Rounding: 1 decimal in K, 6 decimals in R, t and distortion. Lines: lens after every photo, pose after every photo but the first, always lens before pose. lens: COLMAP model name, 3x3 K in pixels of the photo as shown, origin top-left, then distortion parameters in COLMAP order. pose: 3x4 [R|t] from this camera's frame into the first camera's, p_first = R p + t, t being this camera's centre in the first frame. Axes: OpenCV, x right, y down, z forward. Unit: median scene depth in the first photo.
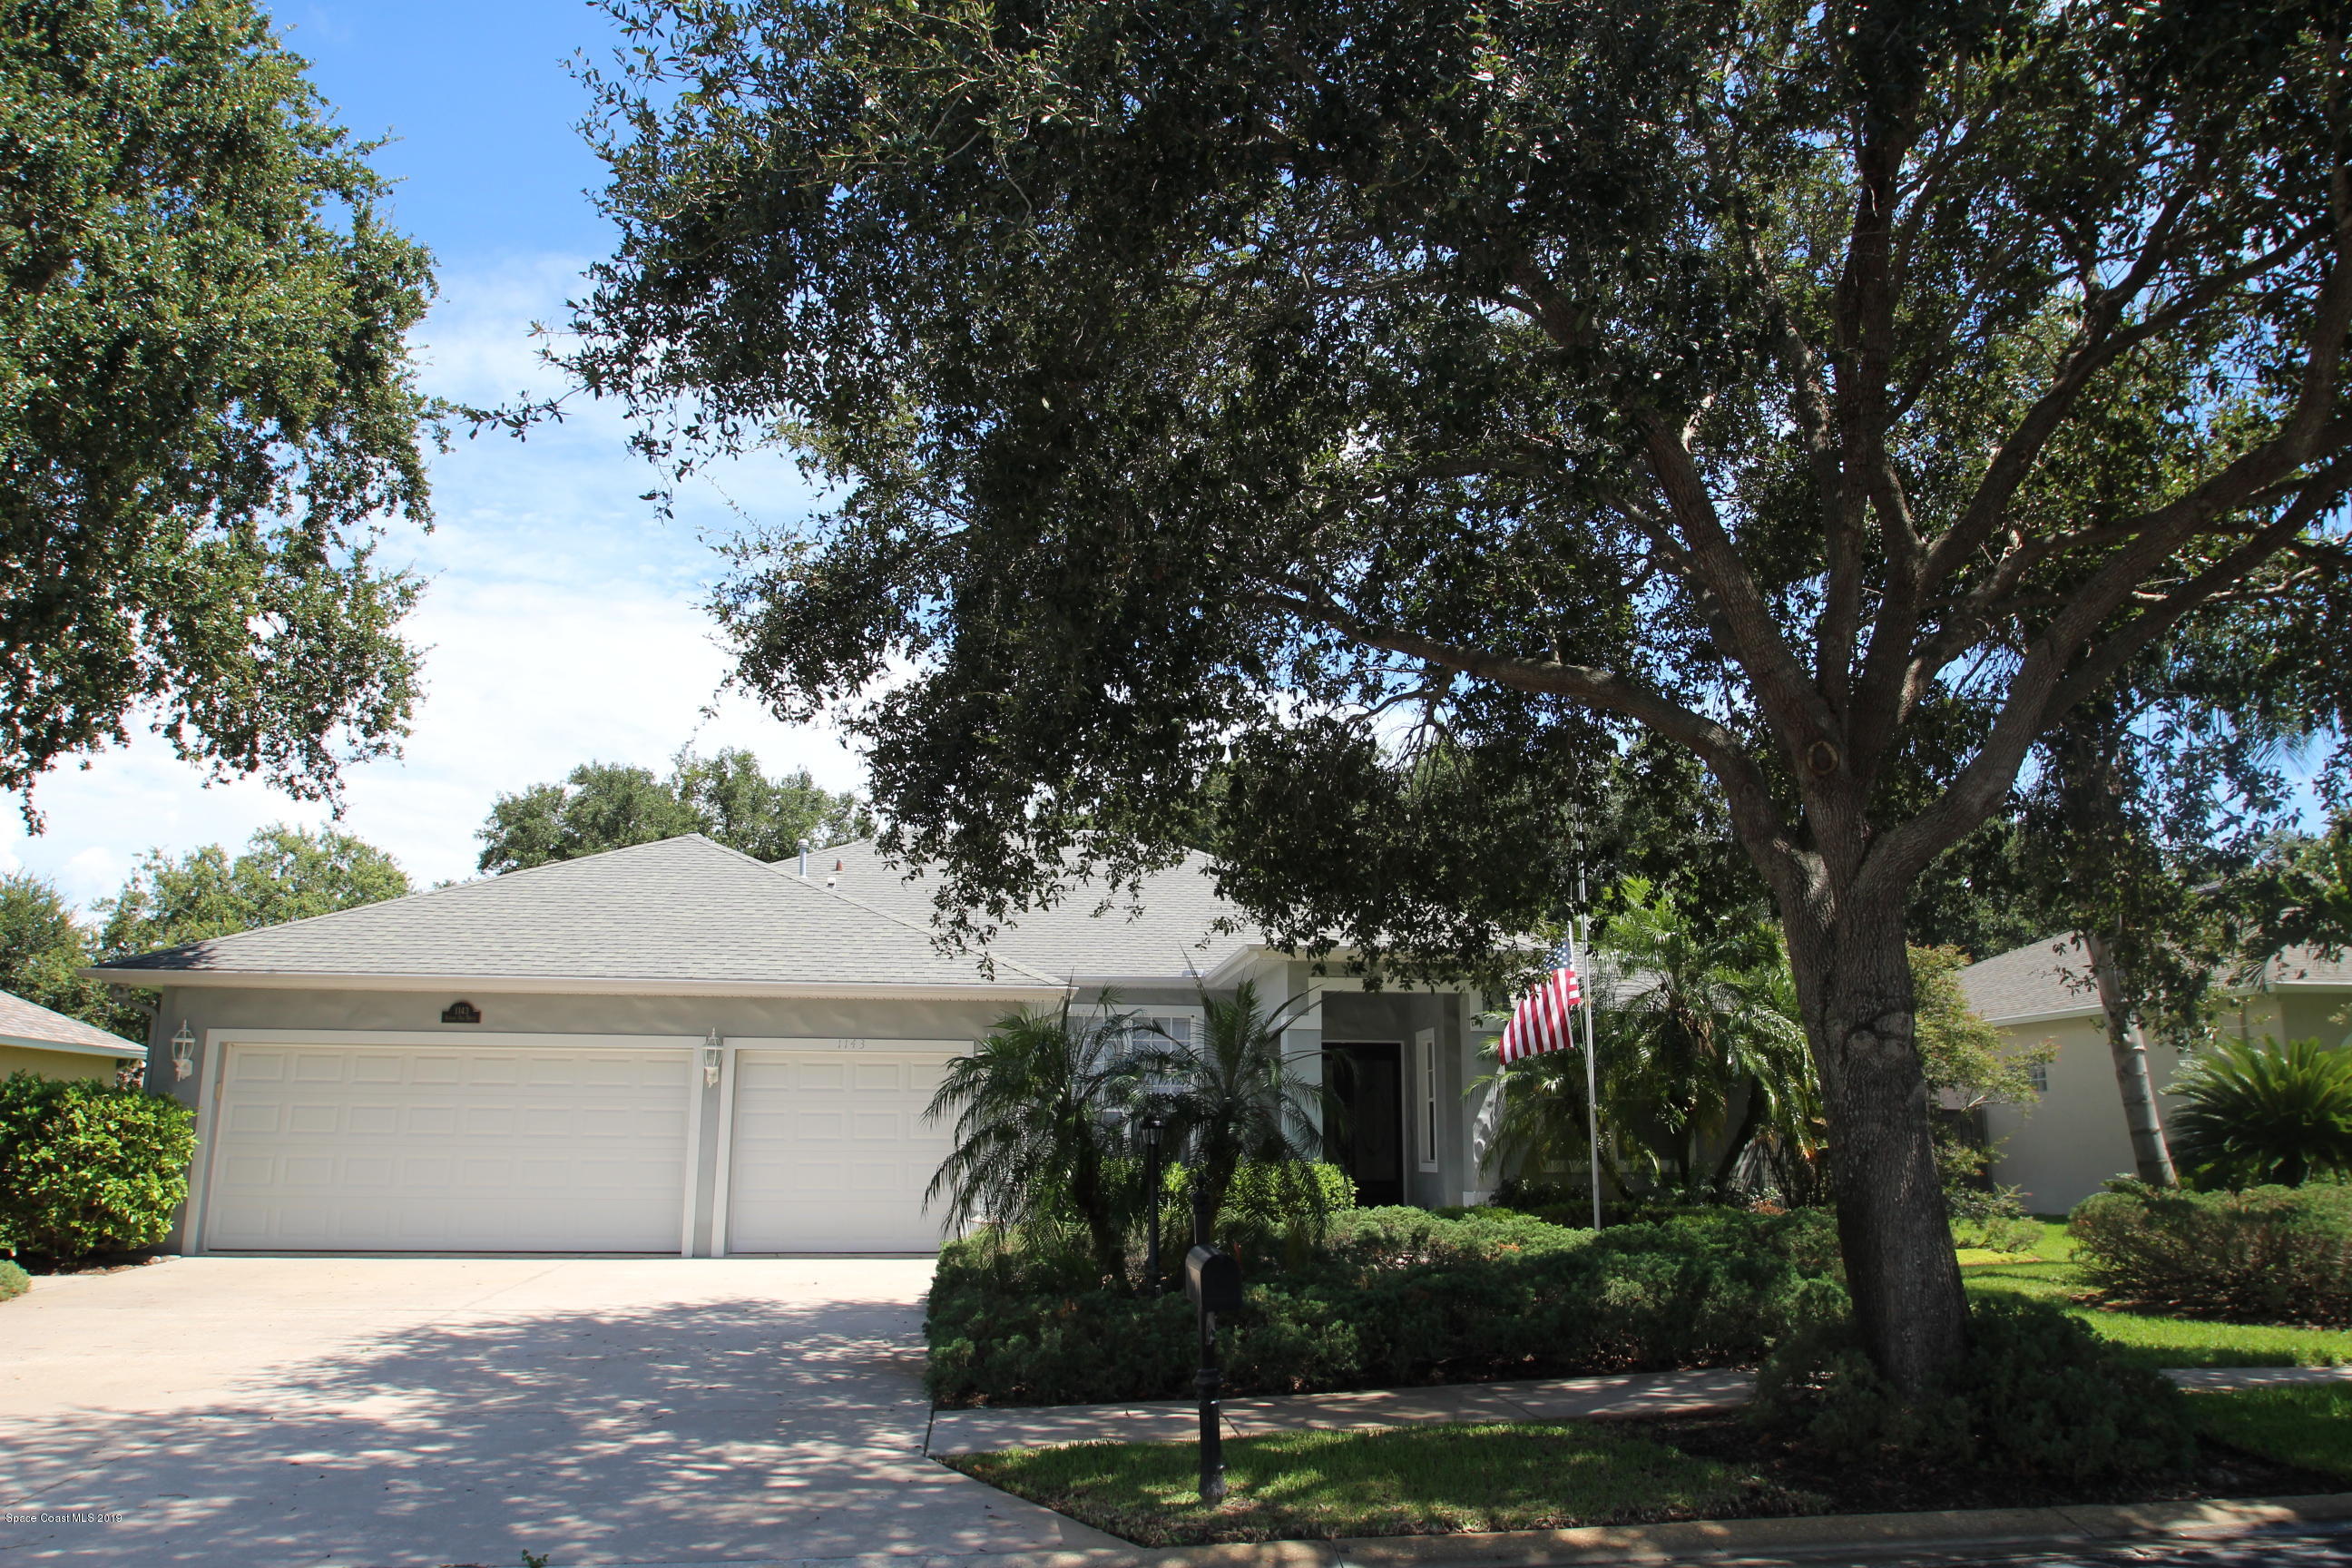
lens RADIAL K [[1609.2, 0, 1176.0], [0, 1609.2, 784.0], [0, 0, 1]] dist [-0.001062, -0.001159]
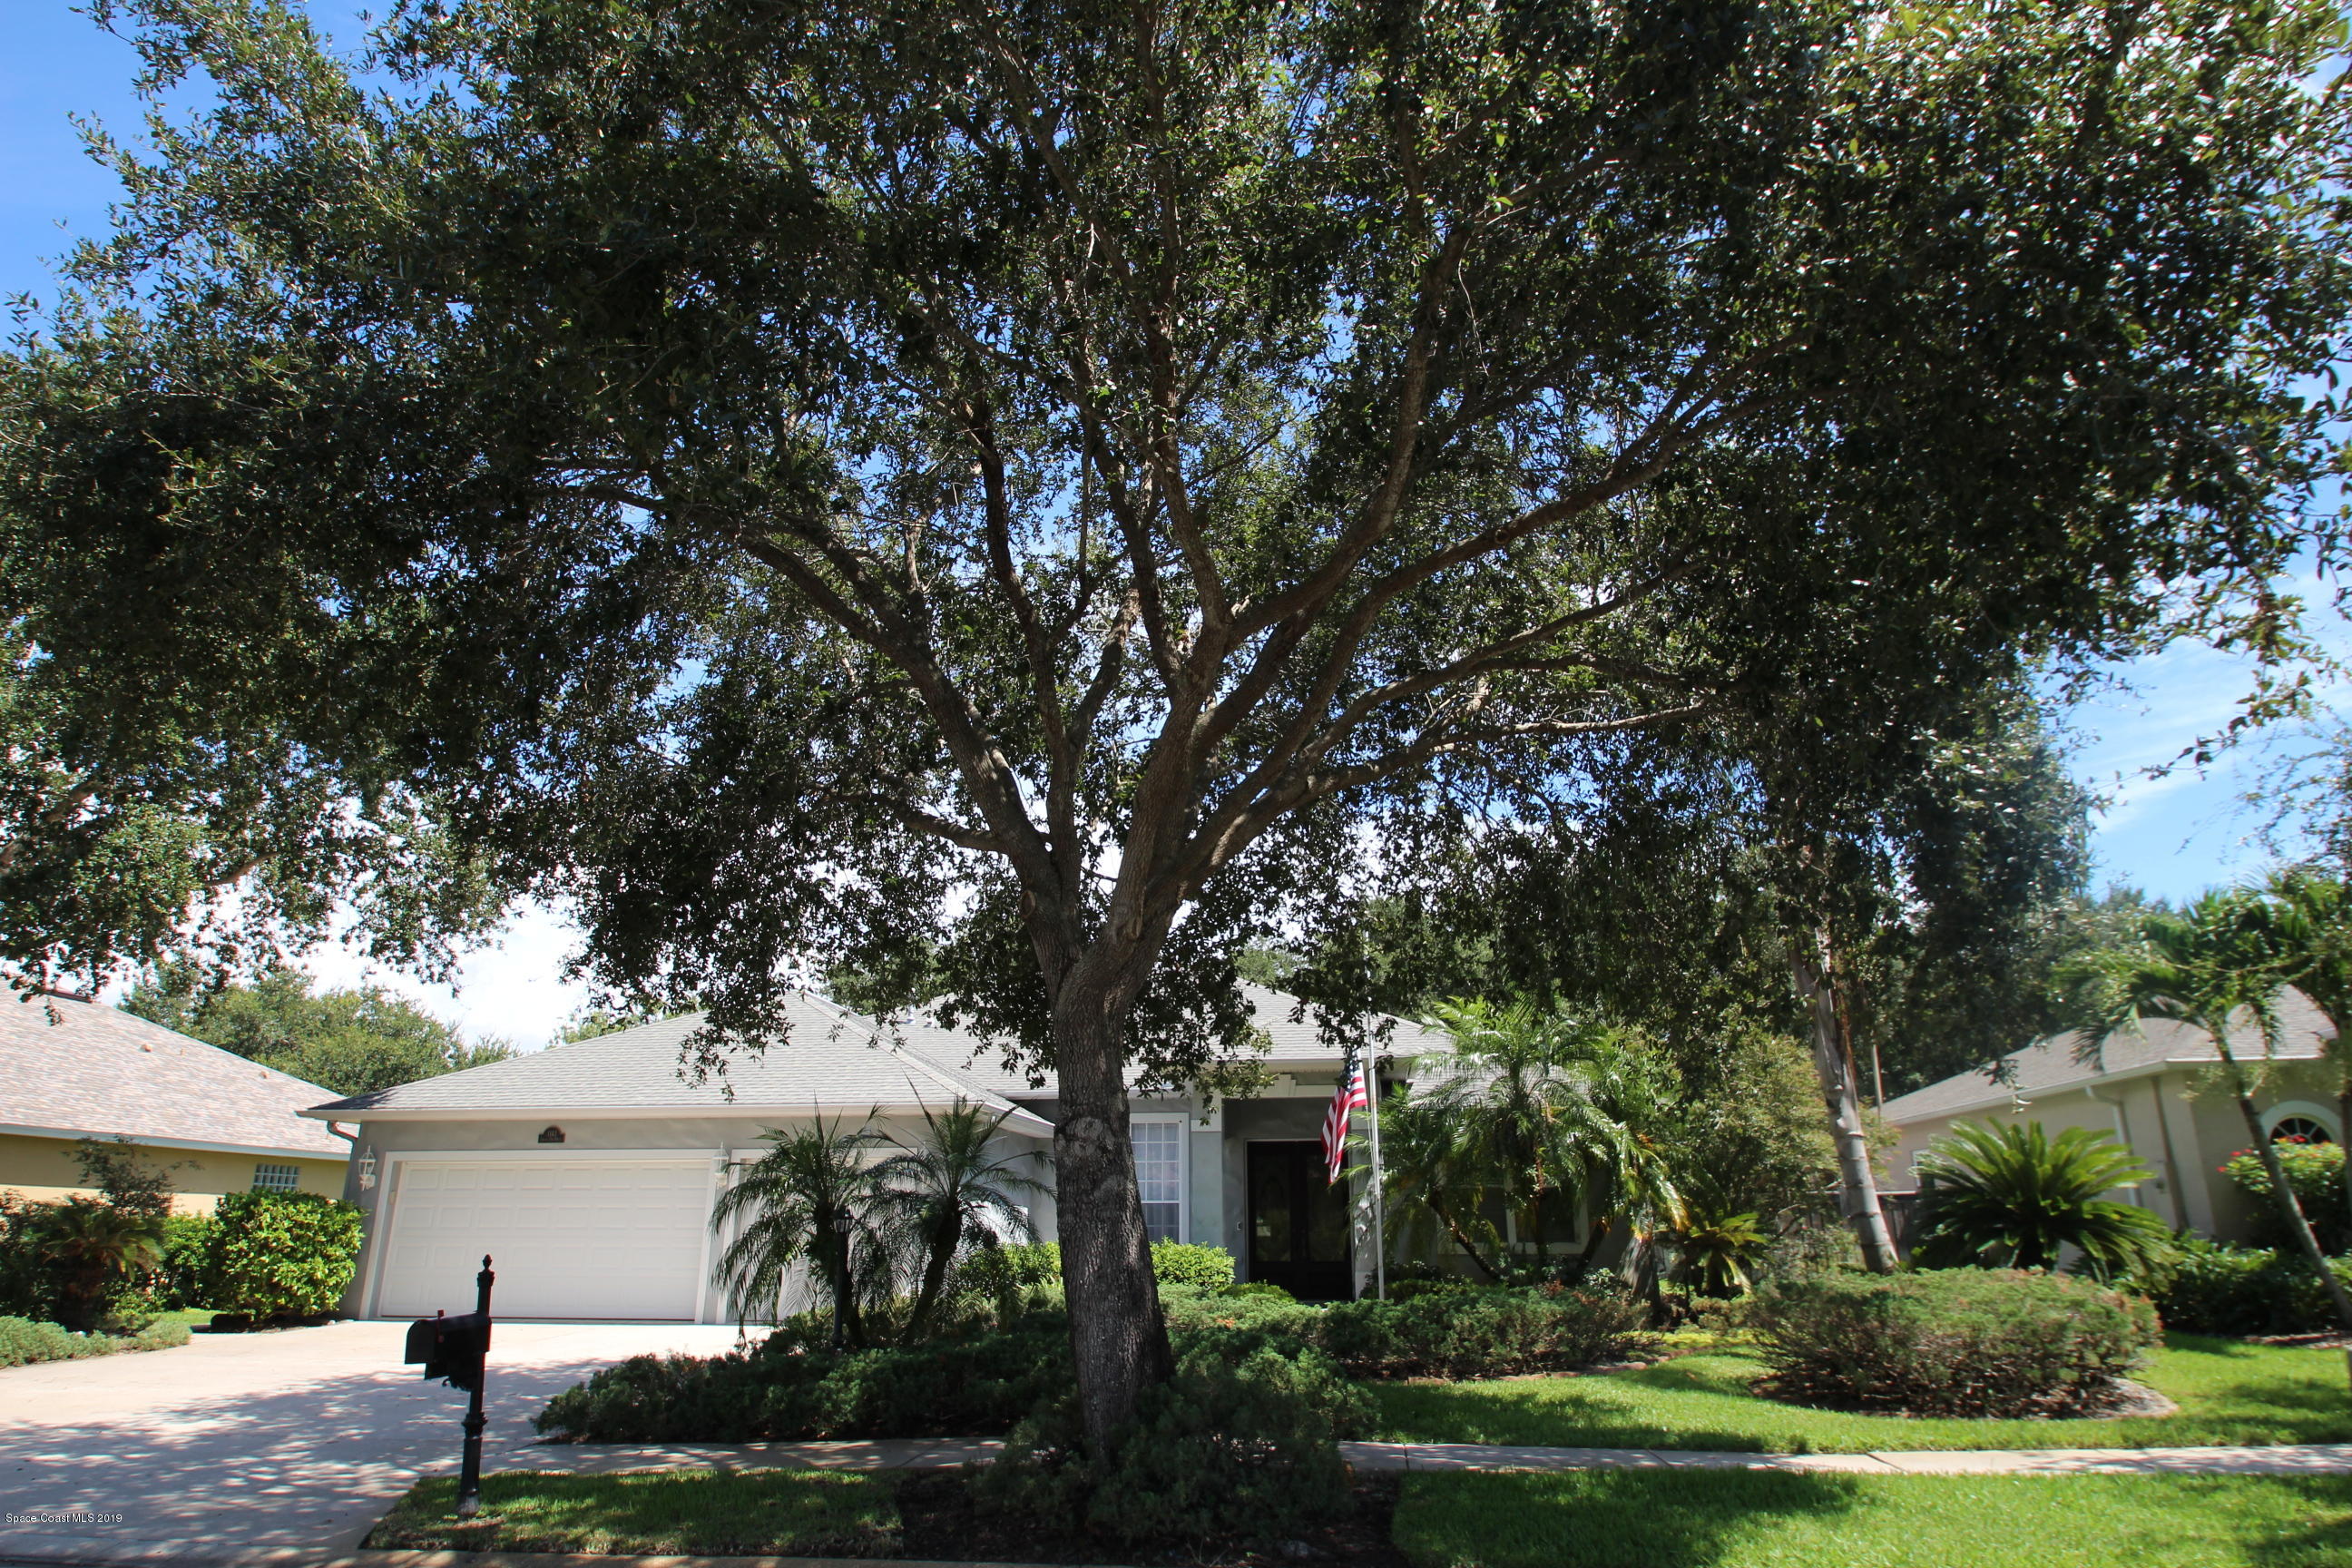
lens RADIAL K [[1330.0, 0, 1176.9], [0, 1330.0, 805.8], [0, 0, 1]] dist [0.004318, 0.000784]
pose [[0.968684, -0.081368, -0.234588, 0.394747], [0.060258, 0.993575, -0.095801, 0.007110], [0.240876, 0.078665, 0.967363, 0.027919]]
